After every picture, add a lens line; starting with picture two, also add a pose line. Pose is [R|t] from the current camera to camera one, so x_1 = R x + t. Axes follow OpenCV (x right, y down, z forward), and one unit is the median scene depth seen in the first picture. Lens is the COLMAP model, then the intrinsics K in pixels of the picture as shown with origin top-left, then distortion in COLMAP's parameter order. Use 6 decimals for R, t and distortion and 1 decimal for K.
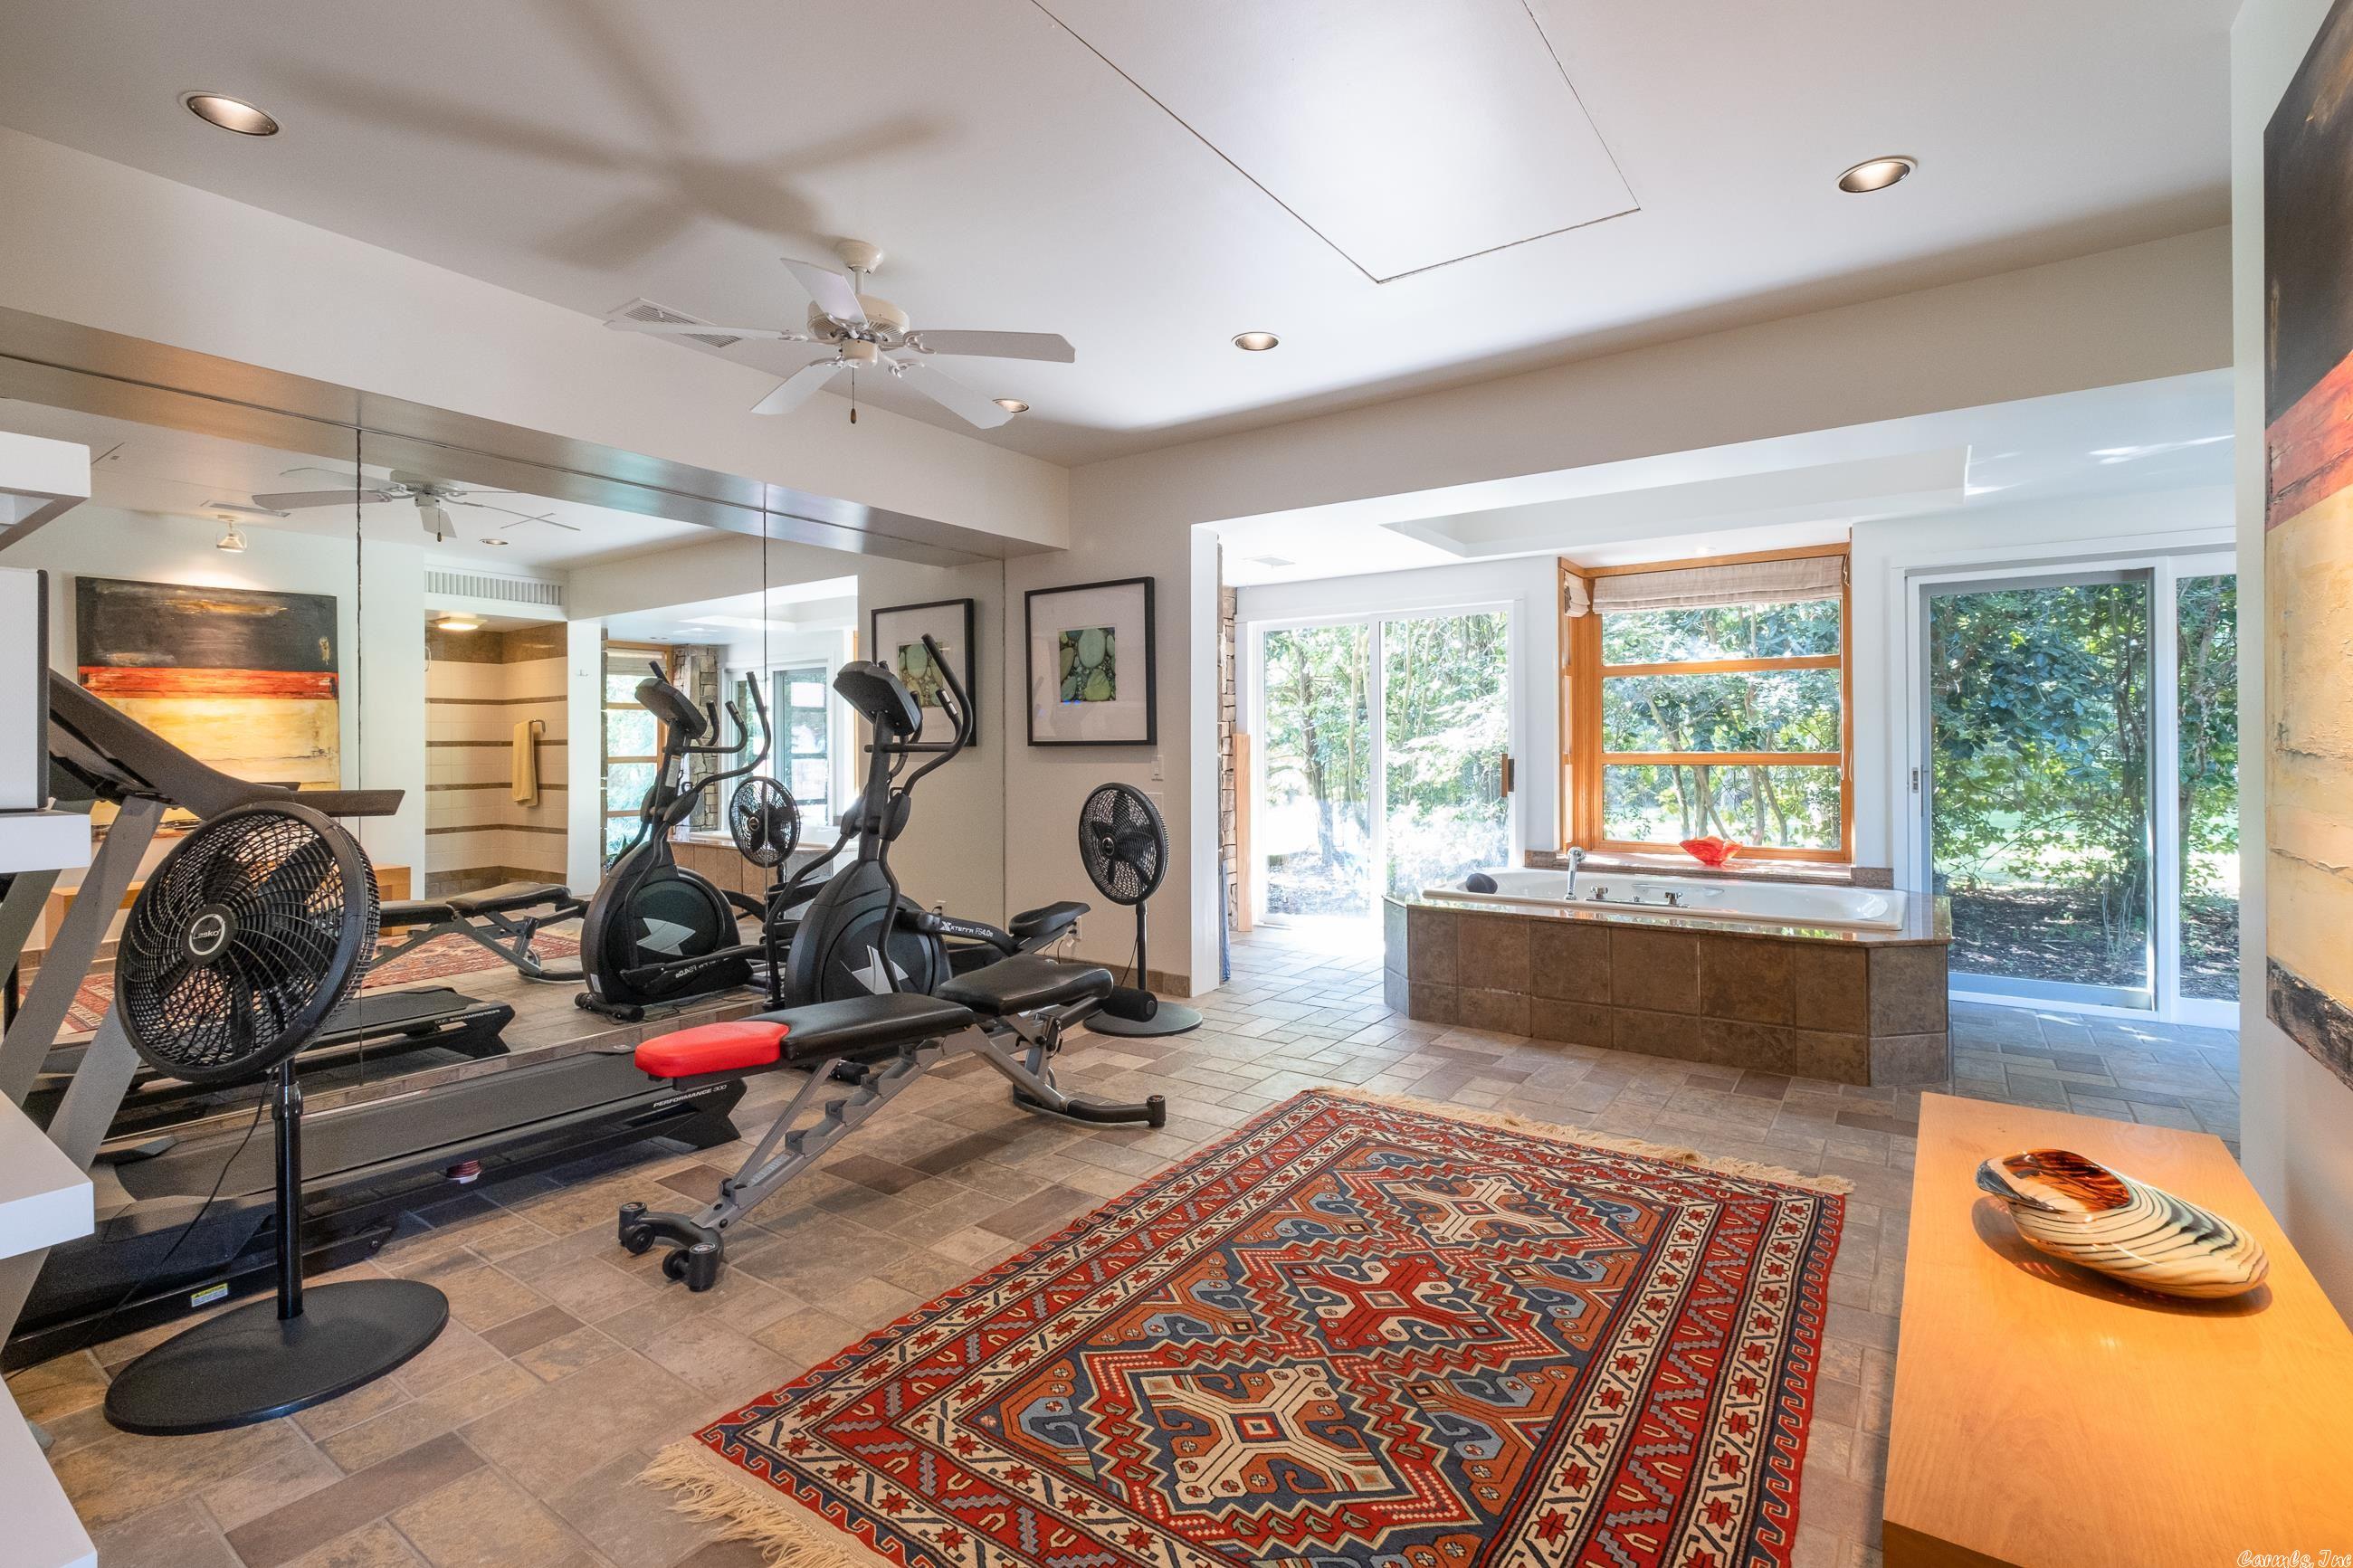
lens RADIAL K [[1056.5, 0, 1184.4], [0, 1056.5, 755.0], [0, 0, 1]] dist [0.002133, -0.003723]
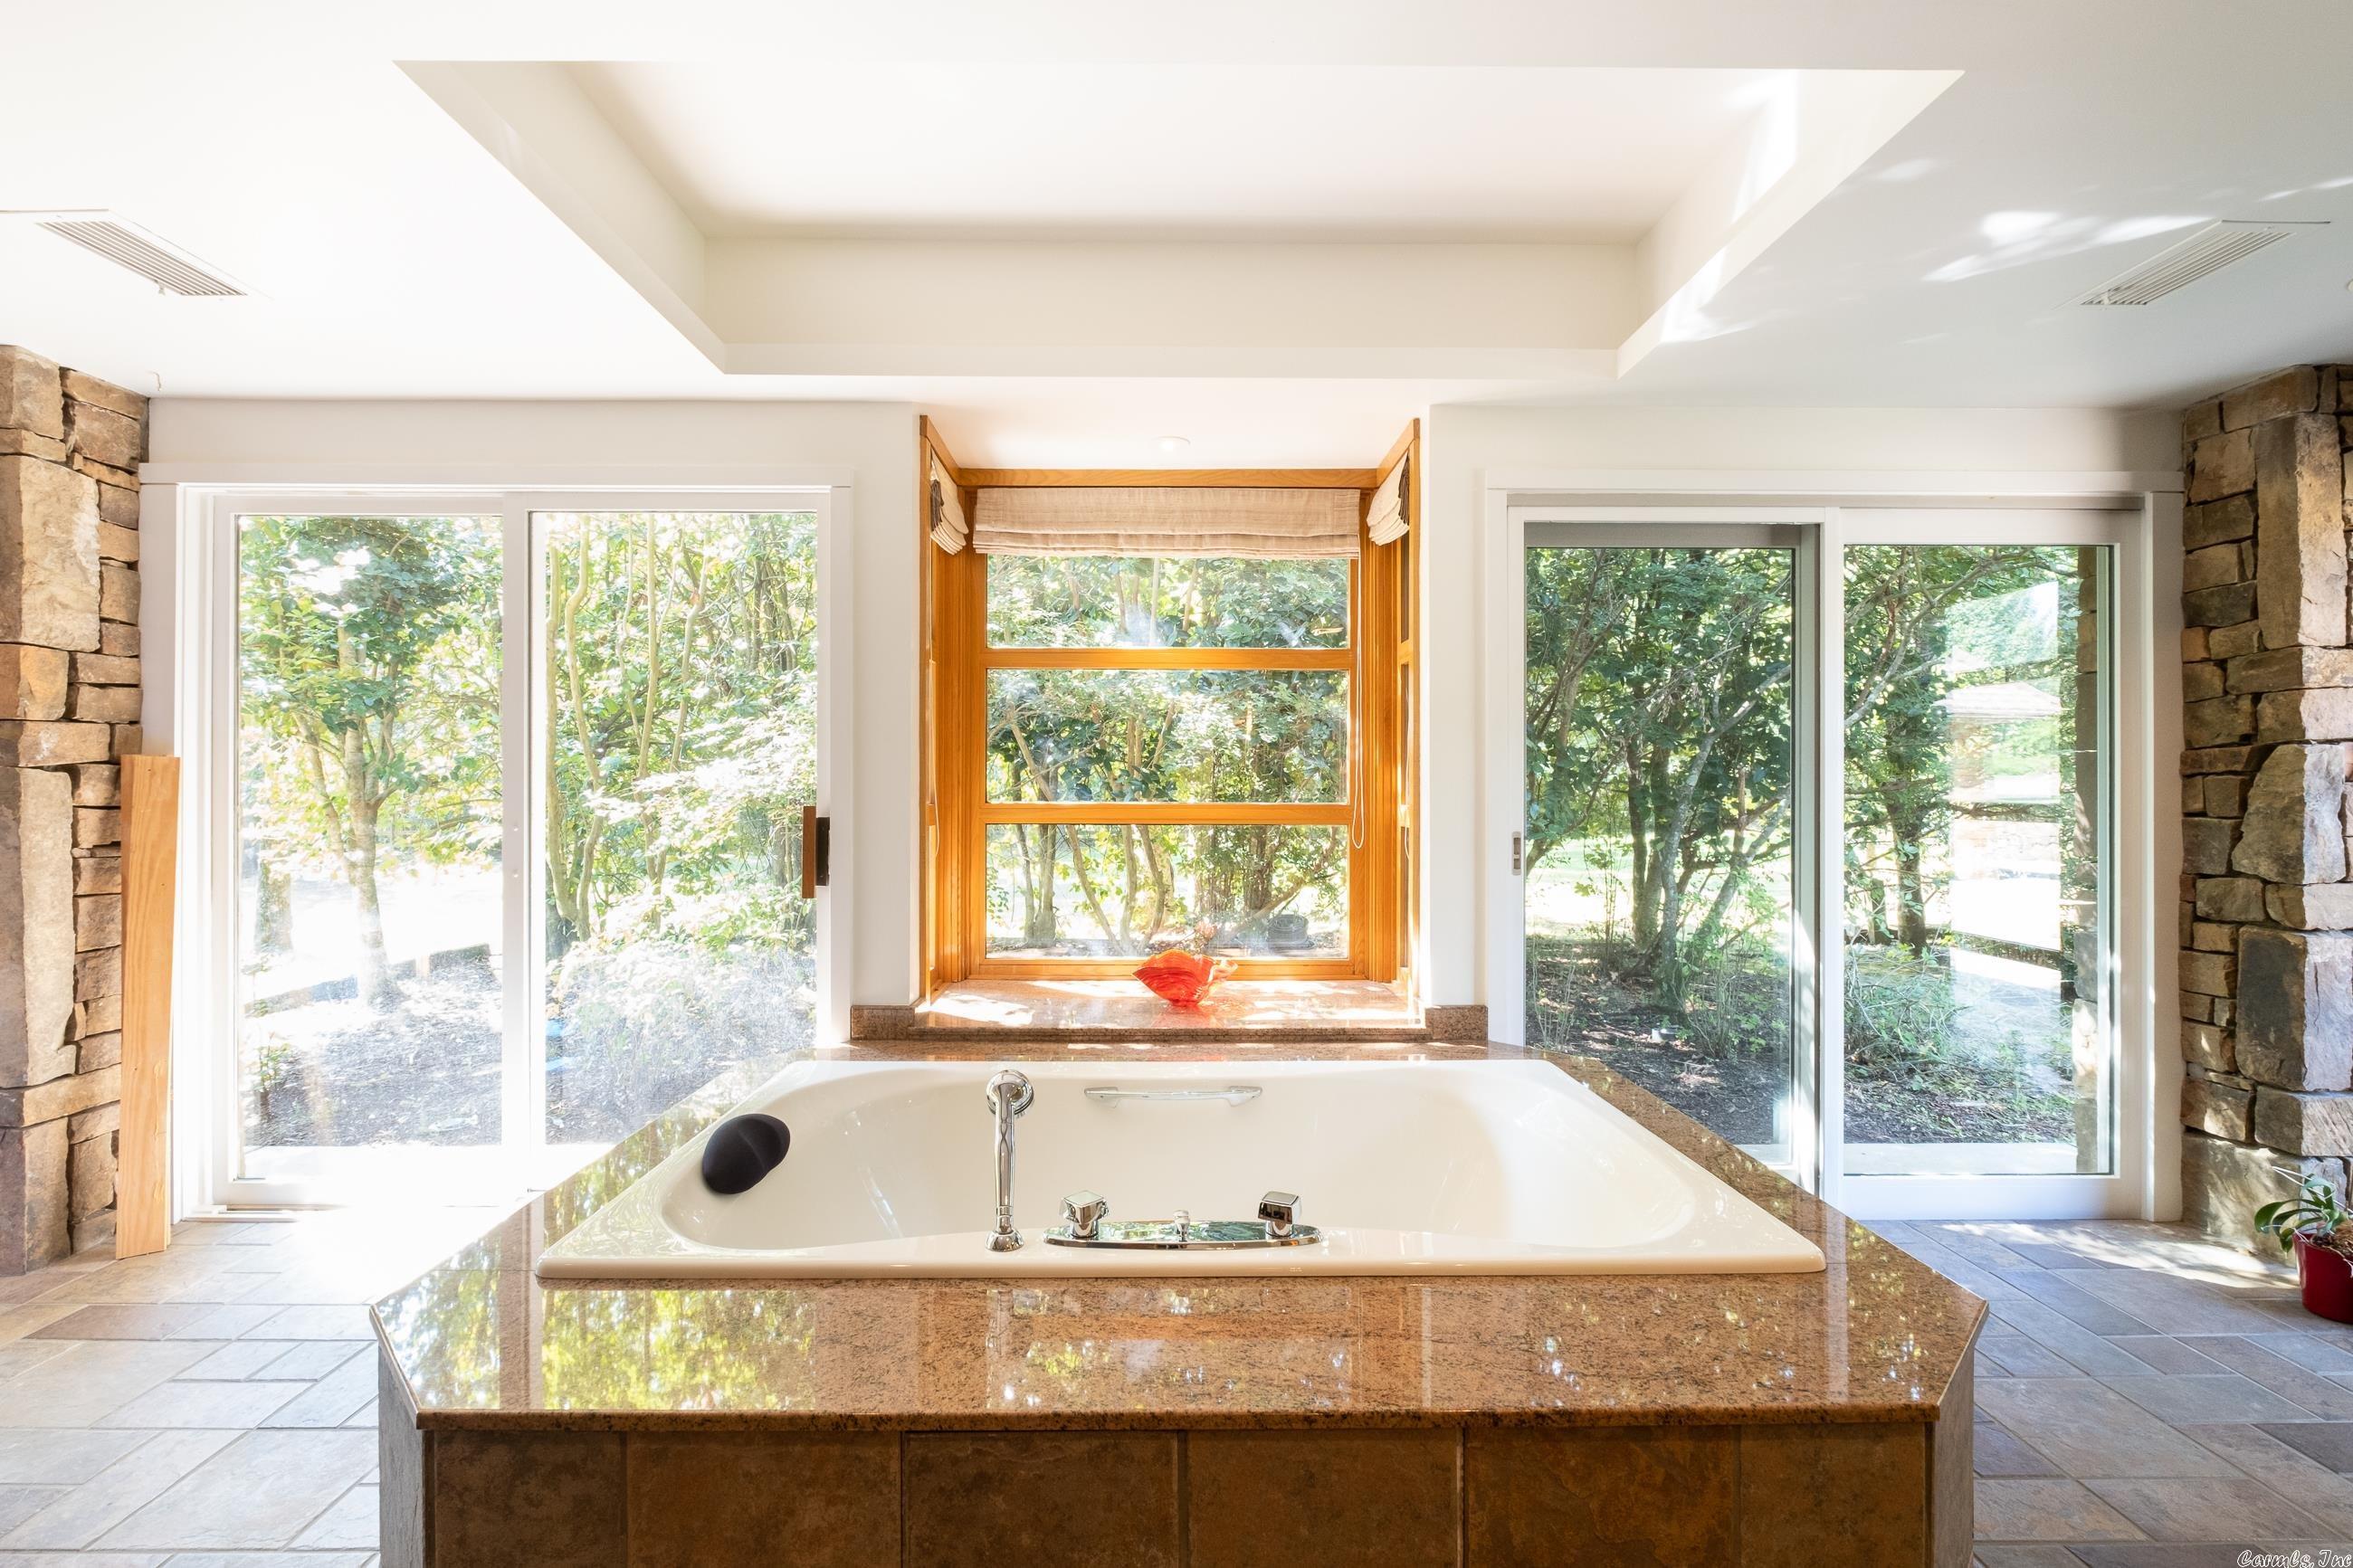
lens RADIAL K [[1056.5, 0, 1169.9], [0, 1056.5, 786.3], [0, 0, 1]] dist [0.002133, -0.003723]
pose [[0.811666, 0.008900, 0.584054, 0.149869], [-0.002320, 0.999925, -0.012014, -0.004801], [-0.584117, 0.008397, 0.811626, 0.496526]]
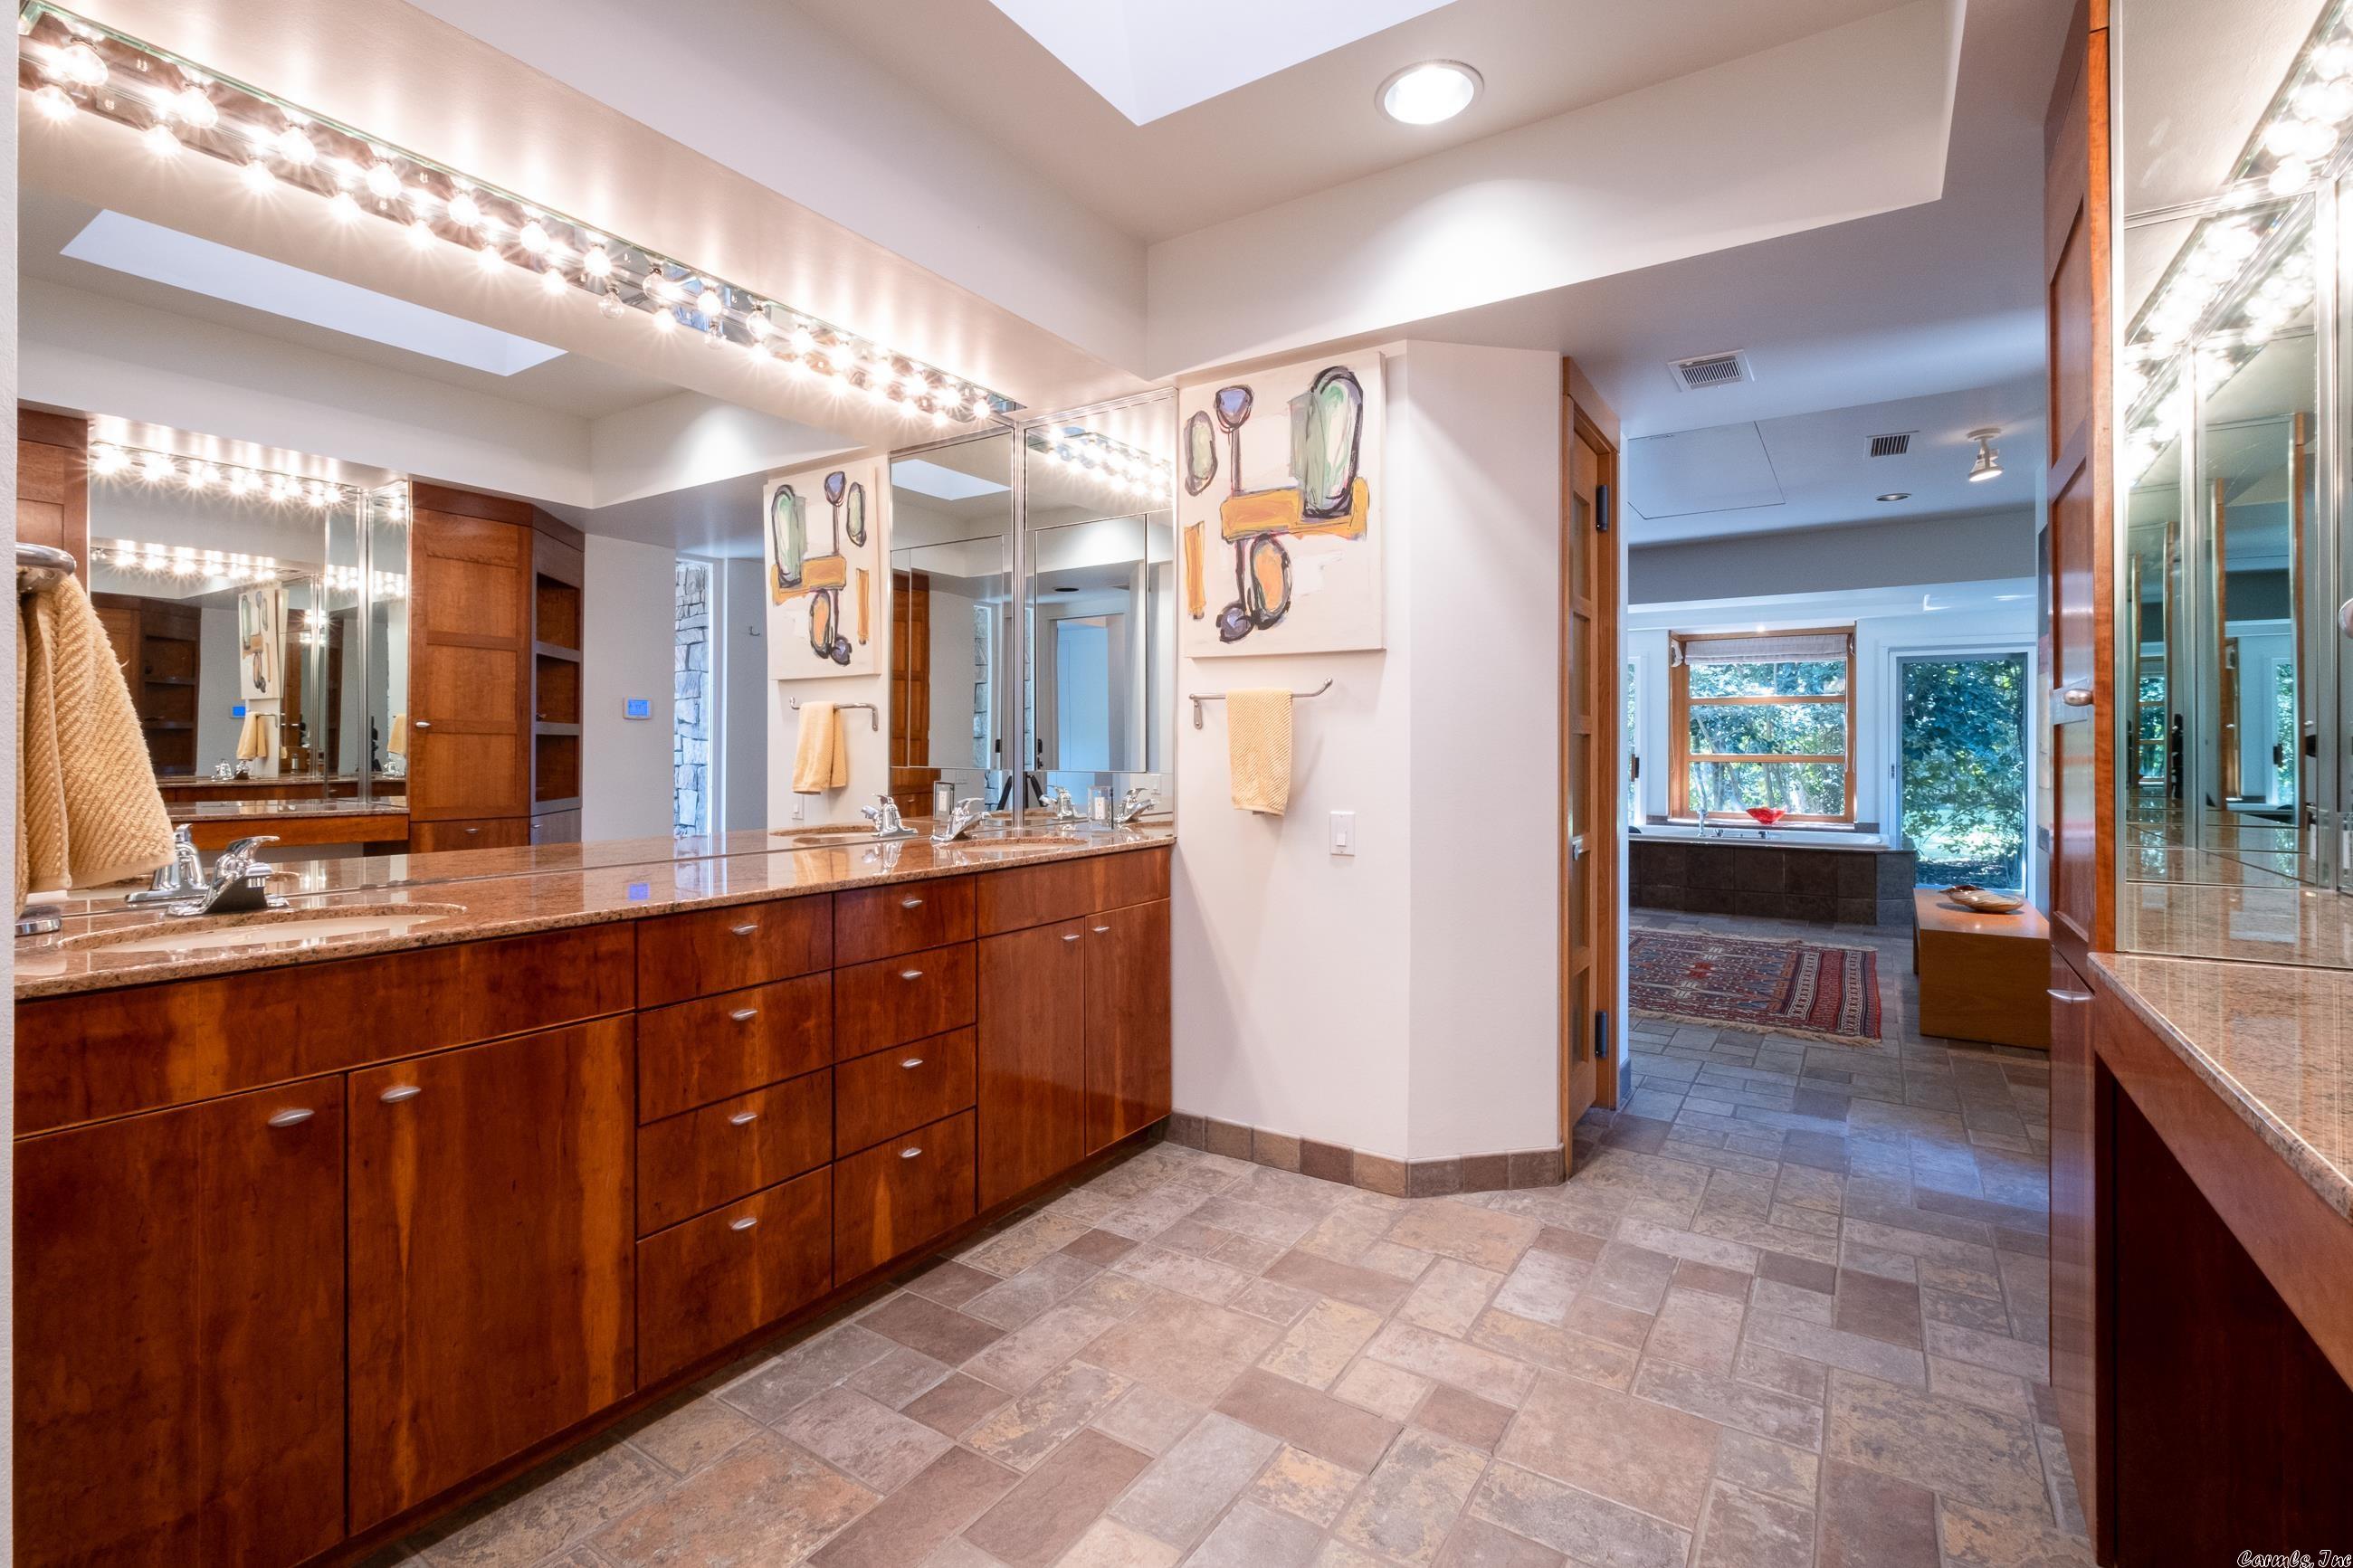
lens RADIAL K [[1056.5, 0, 1178.6], [0, 1056.5, 762.2], [0, 0, 1]] dist [0.002133, -0.003723]
pose [[0.999327, 0.008083, 0.035777, -0.406082], [-0.008205, 0.999961, 0.003243, 0.010312], [-0.035750, -0.003535, 0.999355, -0.516168]]
